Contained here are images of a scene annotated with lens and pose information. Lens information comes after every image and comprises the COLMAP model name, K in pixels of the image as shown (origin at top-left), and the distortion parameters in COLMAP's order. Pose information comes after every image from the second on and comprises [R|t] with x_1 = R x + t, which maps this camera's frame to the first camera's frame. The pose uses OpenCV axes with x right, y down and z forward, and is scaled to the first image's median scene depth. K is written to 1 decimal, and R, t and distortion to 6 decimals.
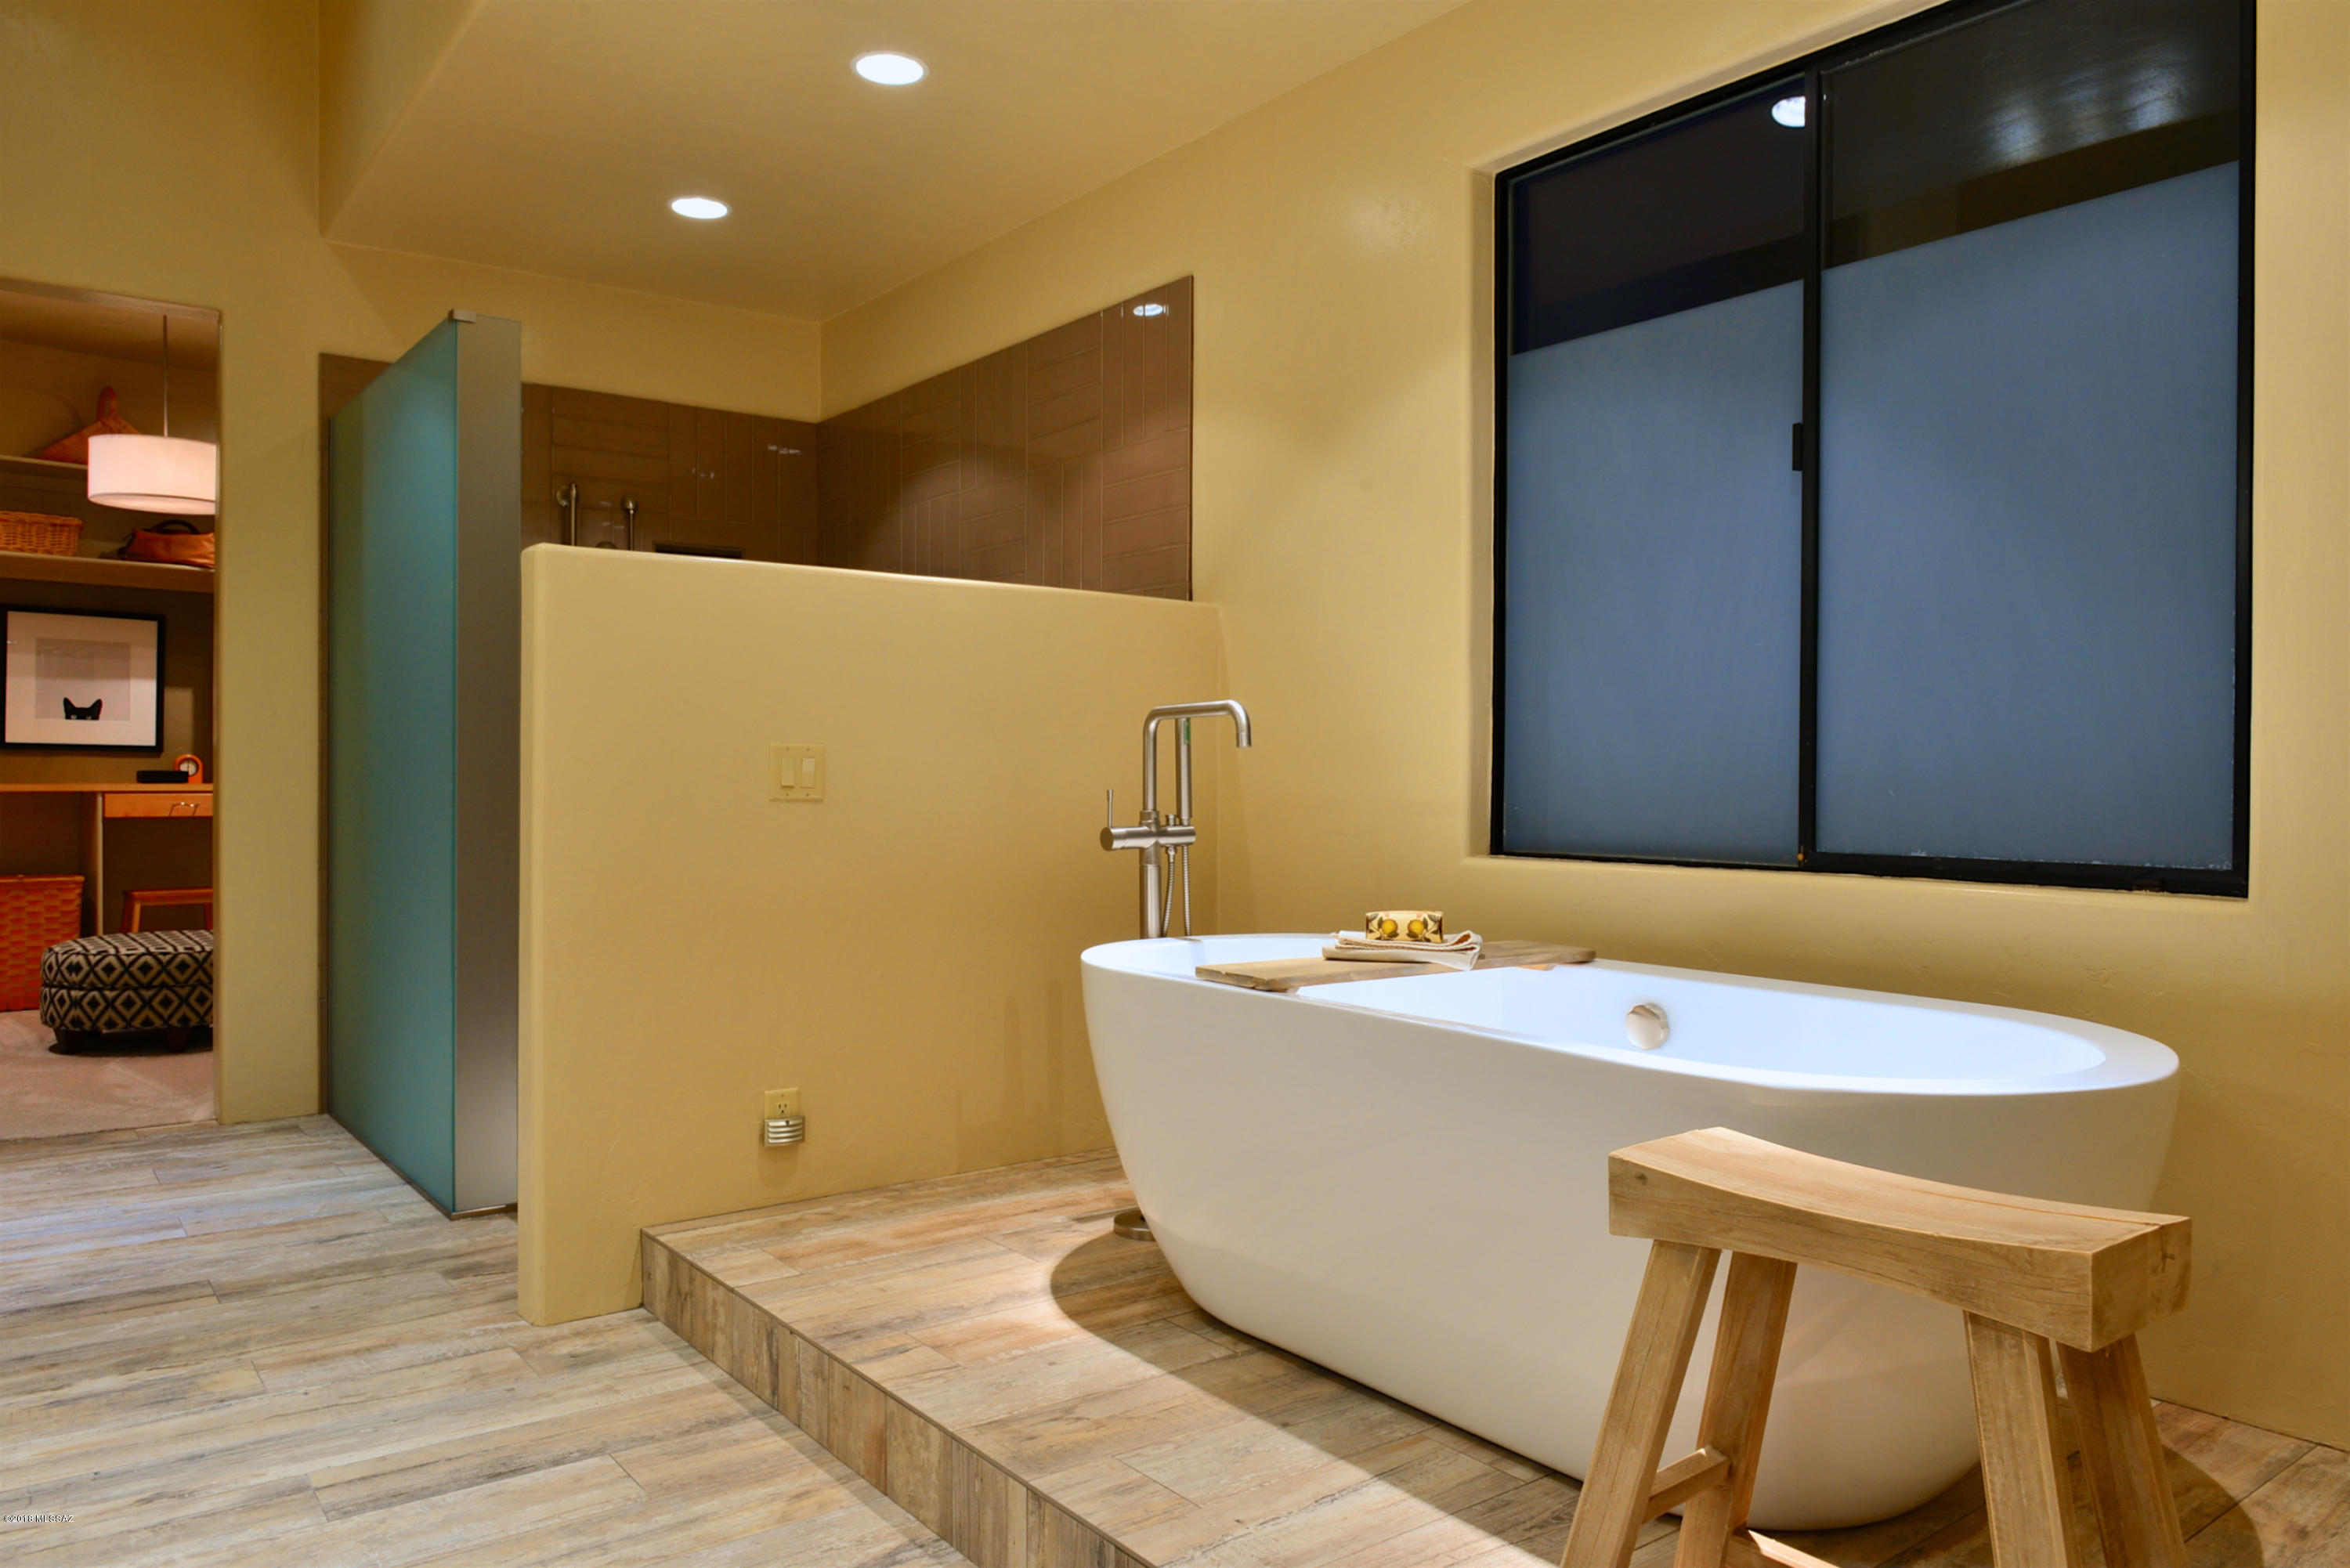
lens RADIAL K [[1613.0, 0, 1199.1], [0, 1613.0, 778.5], [0, 0, 1]] dist [-0.009253, -0.001886]
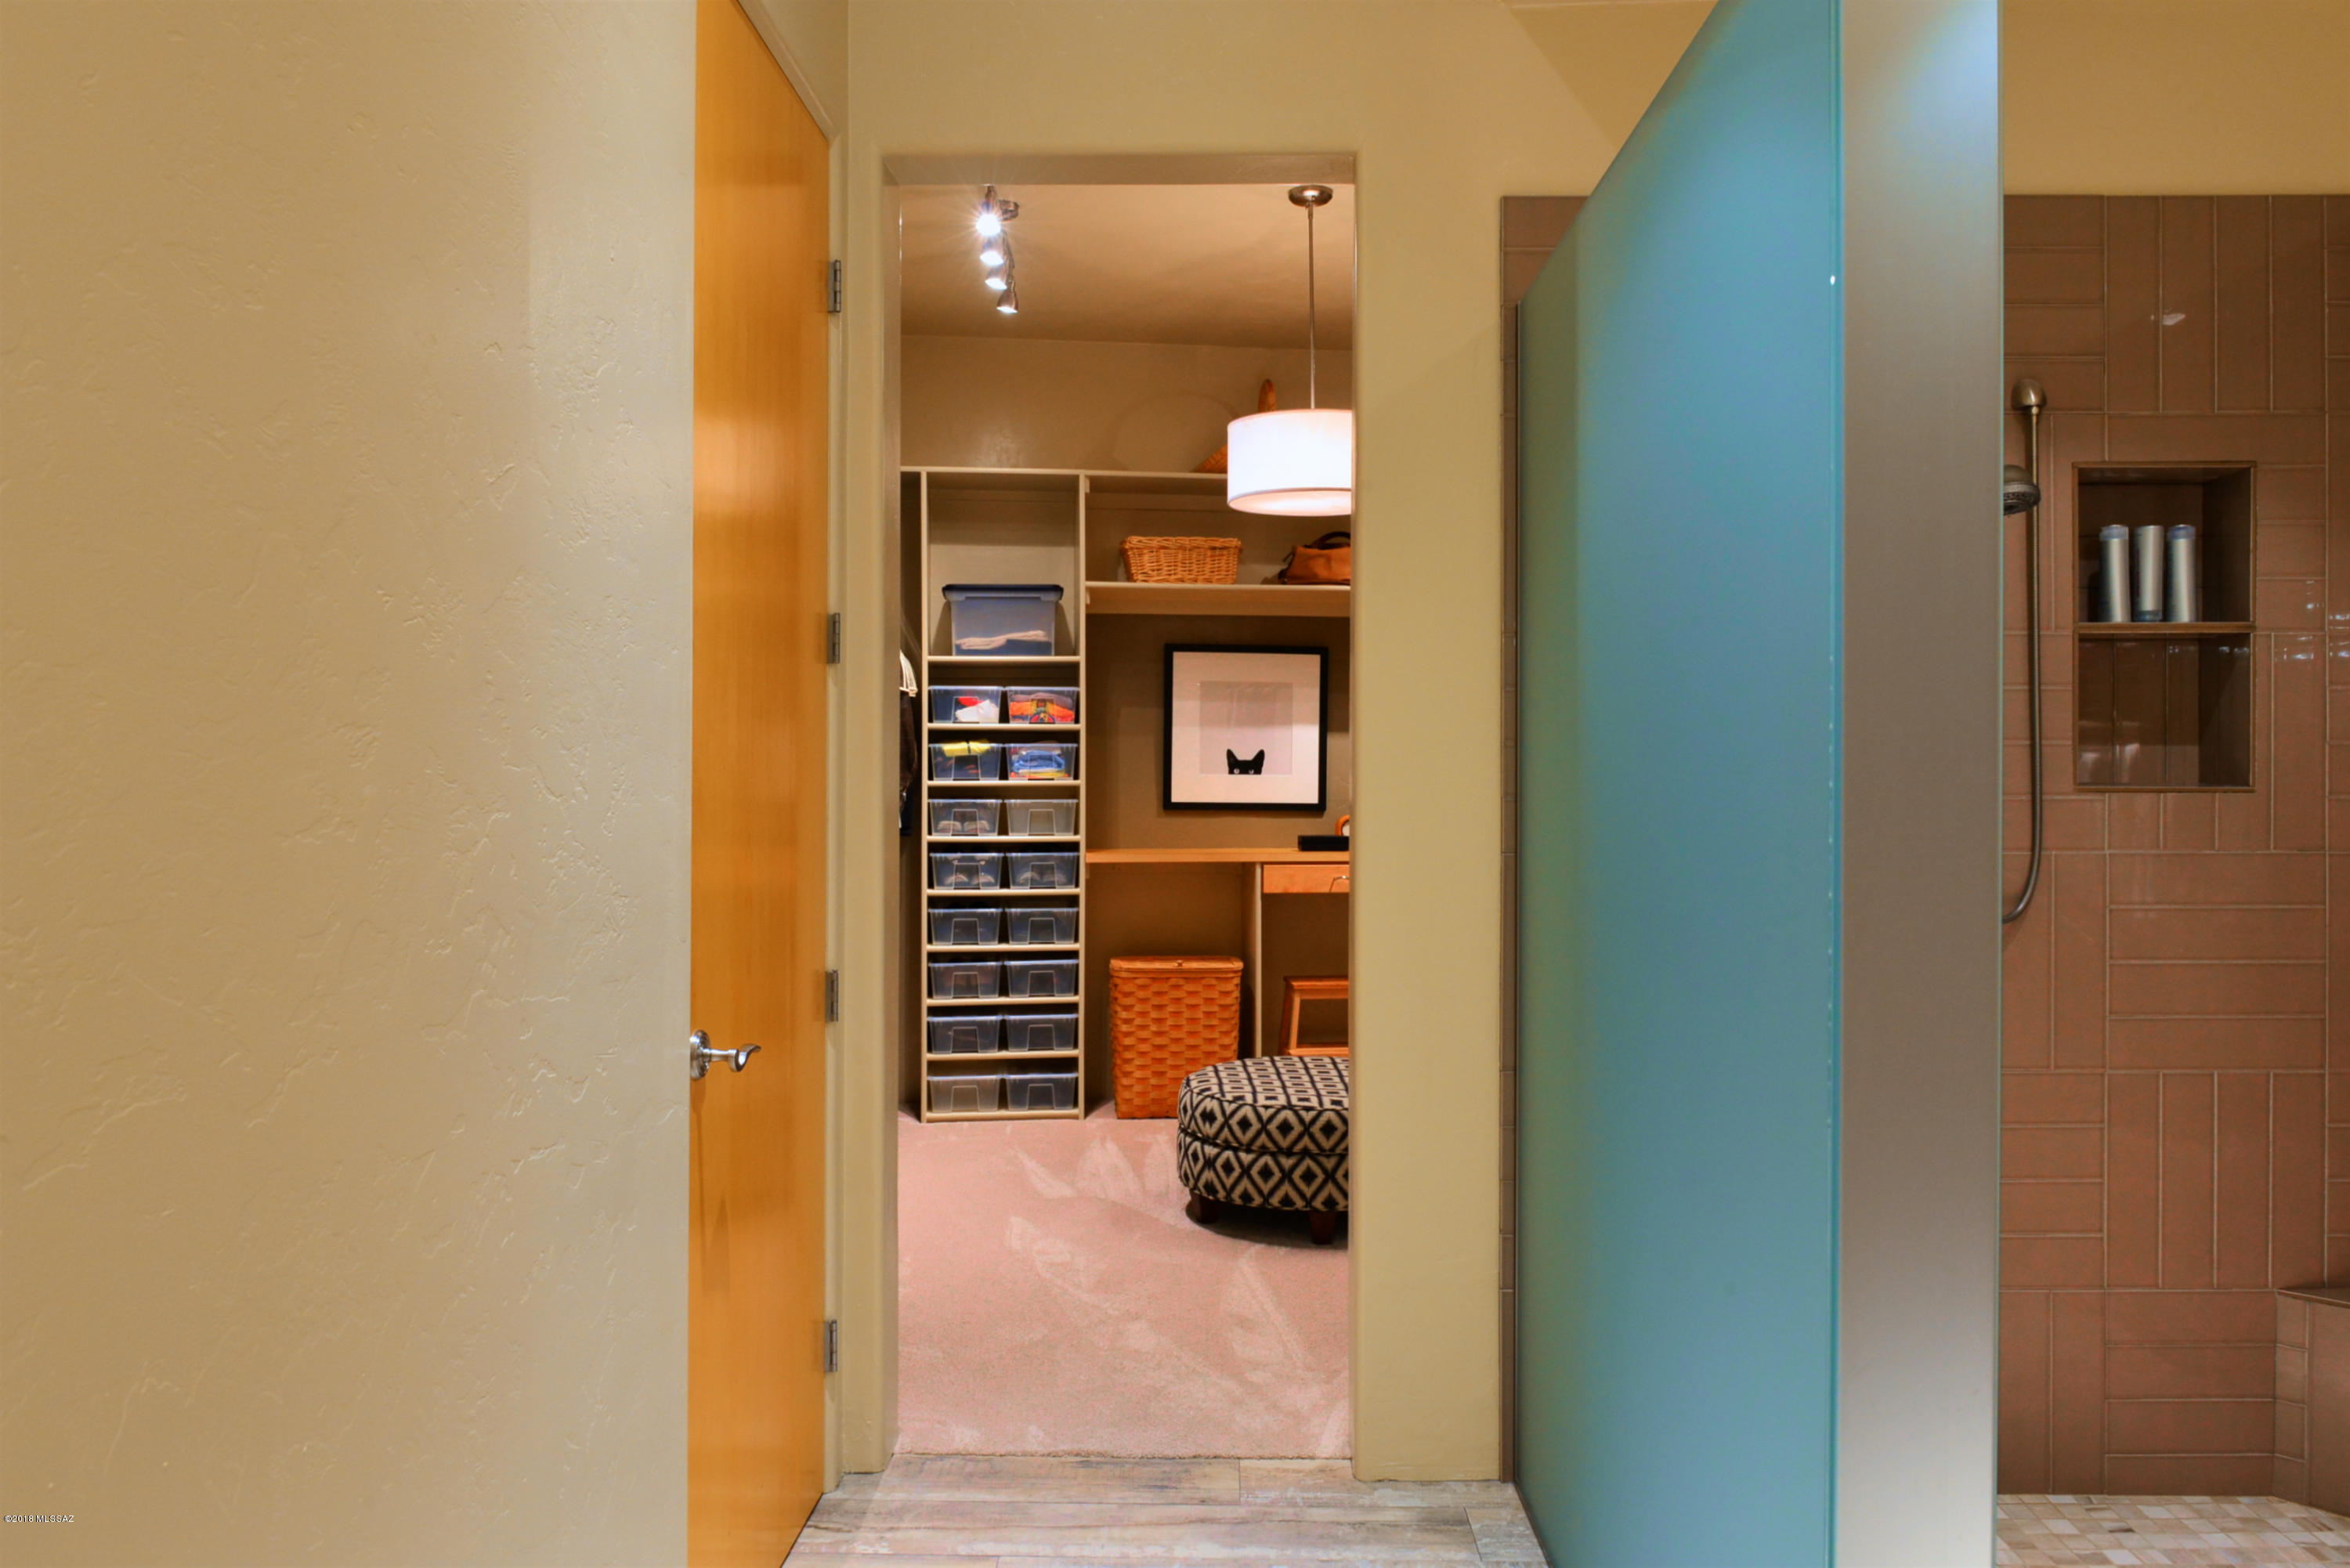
lens RADIAL K [[1613.0, 0, 1199.1], [0, 1613.0, 778.5], [0, 0, 1]] dist [-0.009253, -0.001886]
pose [[0.779623, 0.000473, -0.626249, -0.376478], [-0.001860, 0.999997, -0.001561, -0.070762], [0.626246, 0.002381, 0.779622, 0.671463]]
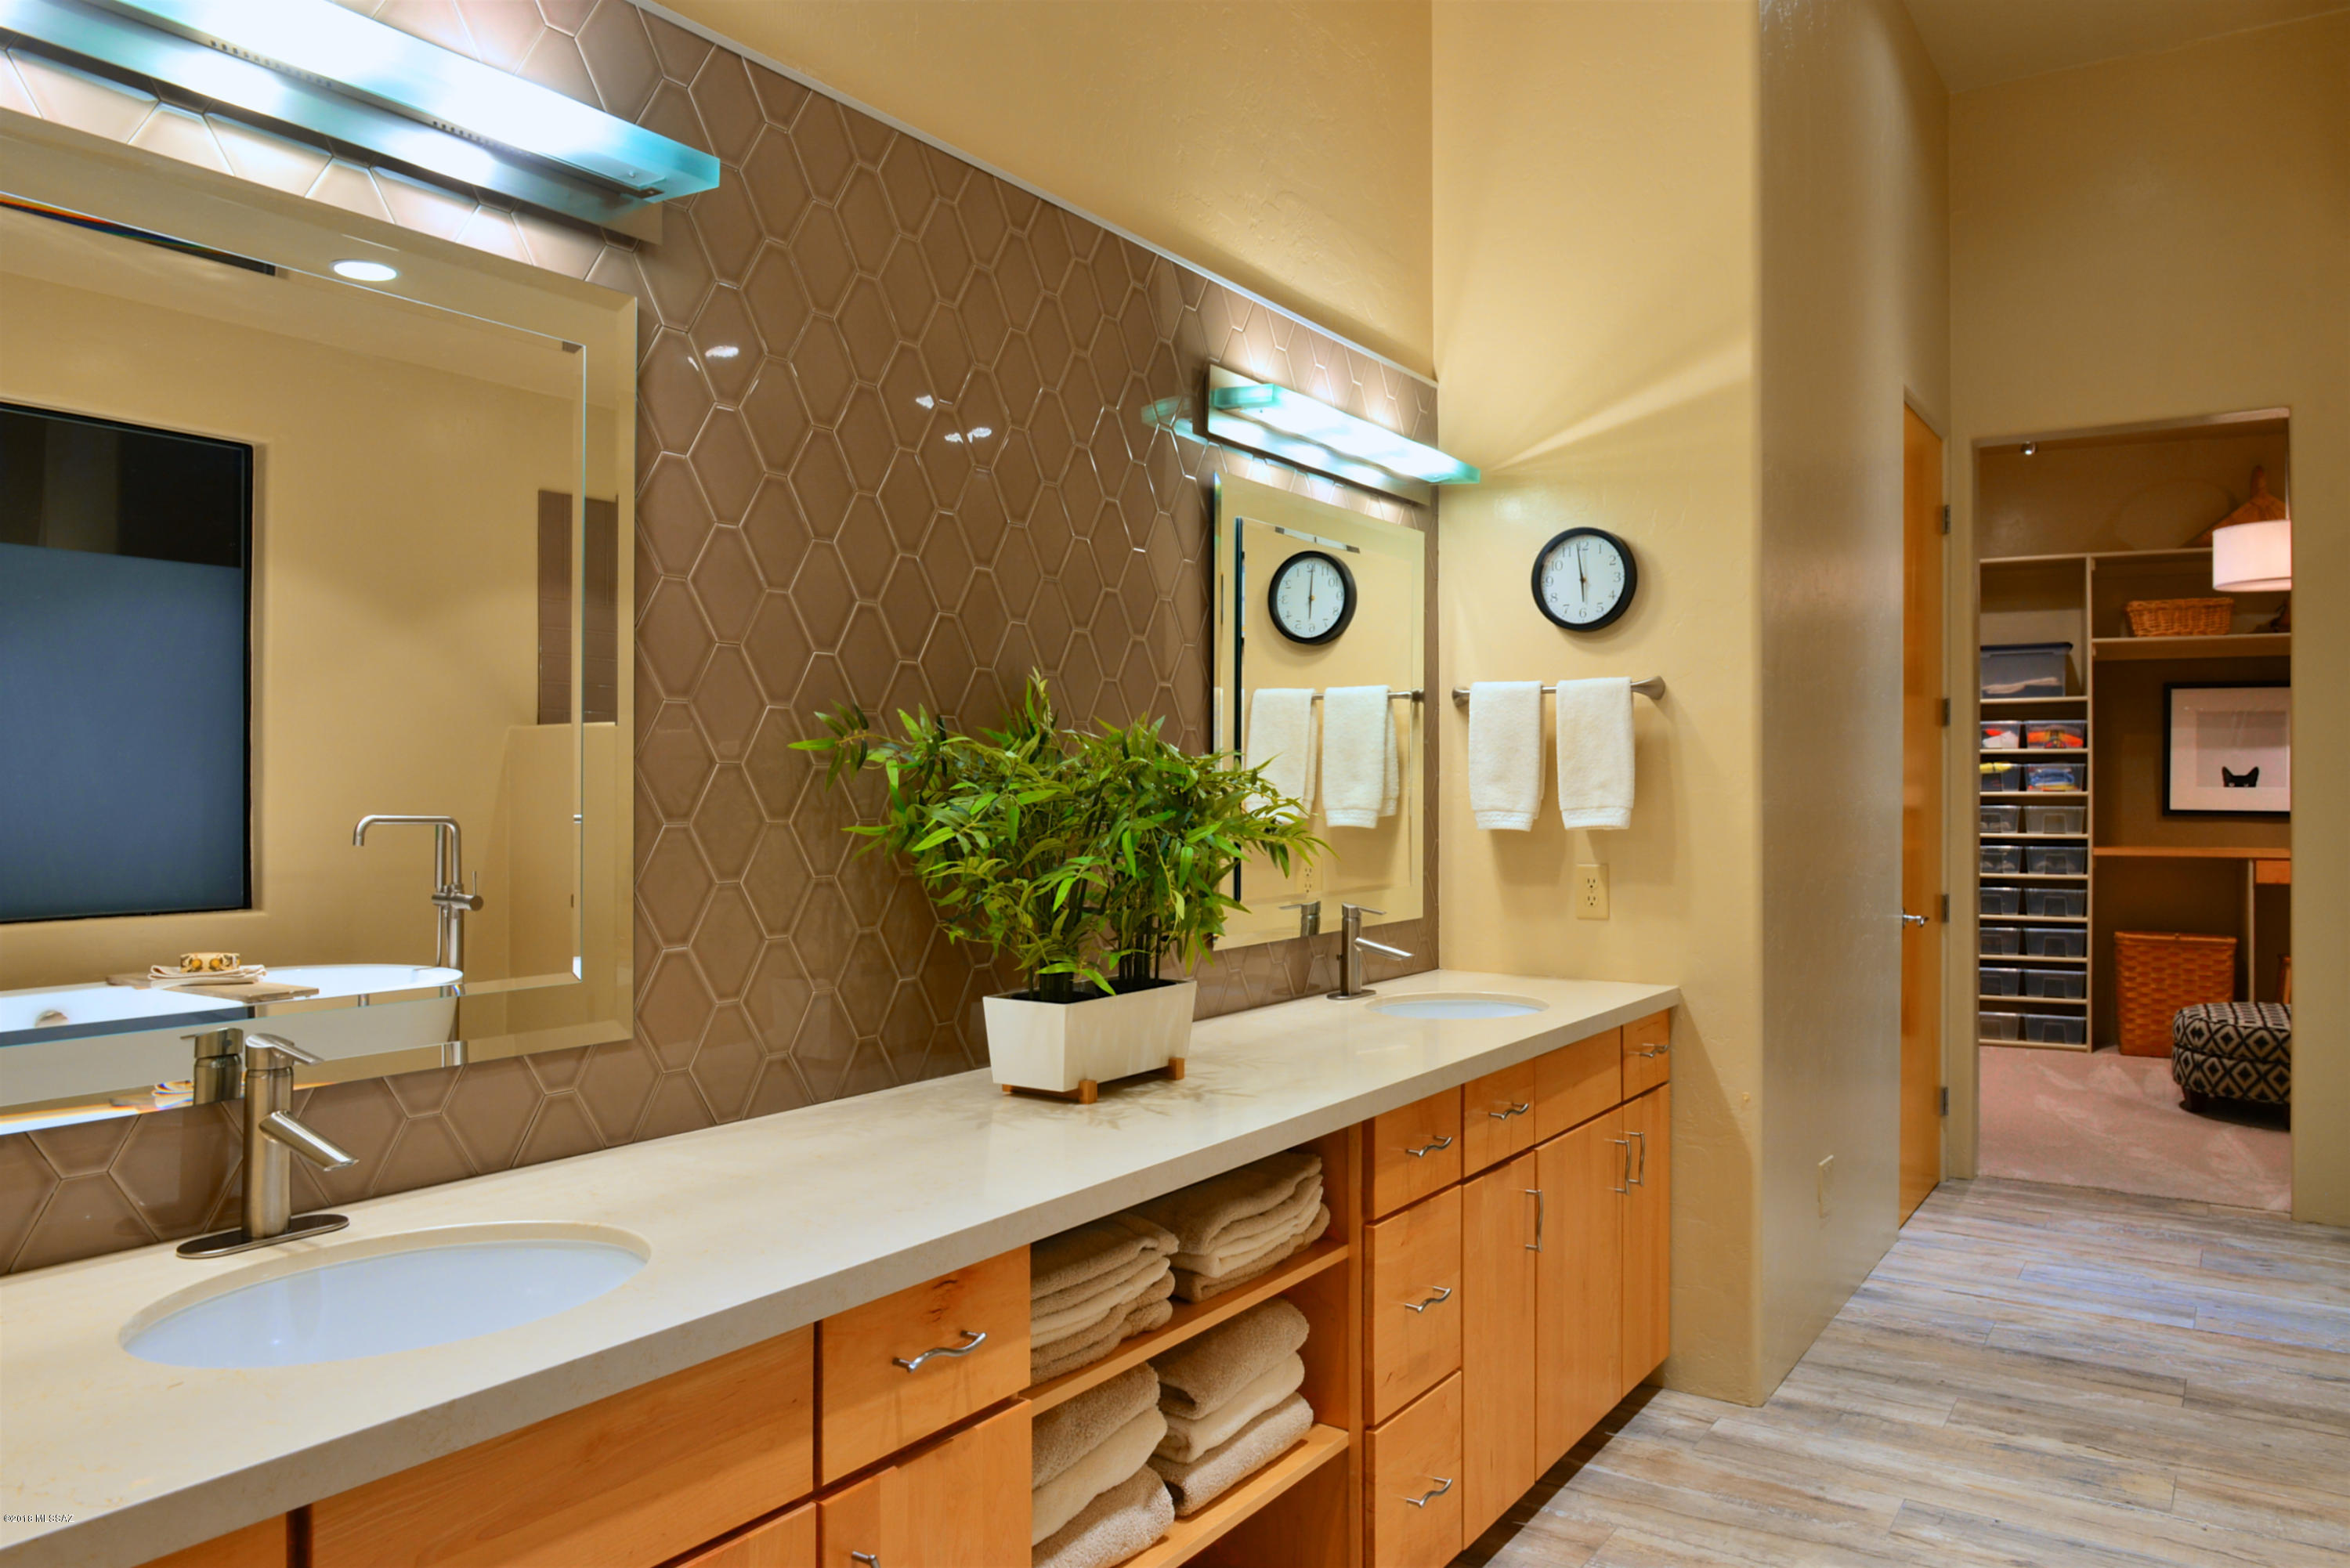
lens RADIAL K [[1613.0, 0, 1199.1], [0, 1613.0, 778.5], [0, 0, 1]] dist [-0.009253, -0.001886]
pose [[0.320117, -0.006264, -0.947357, 0.166466], [-0.003713, 0.999962, -0.007866, -0.067400], [0.947371, 0.006036, 0.320082, 0.050577]]
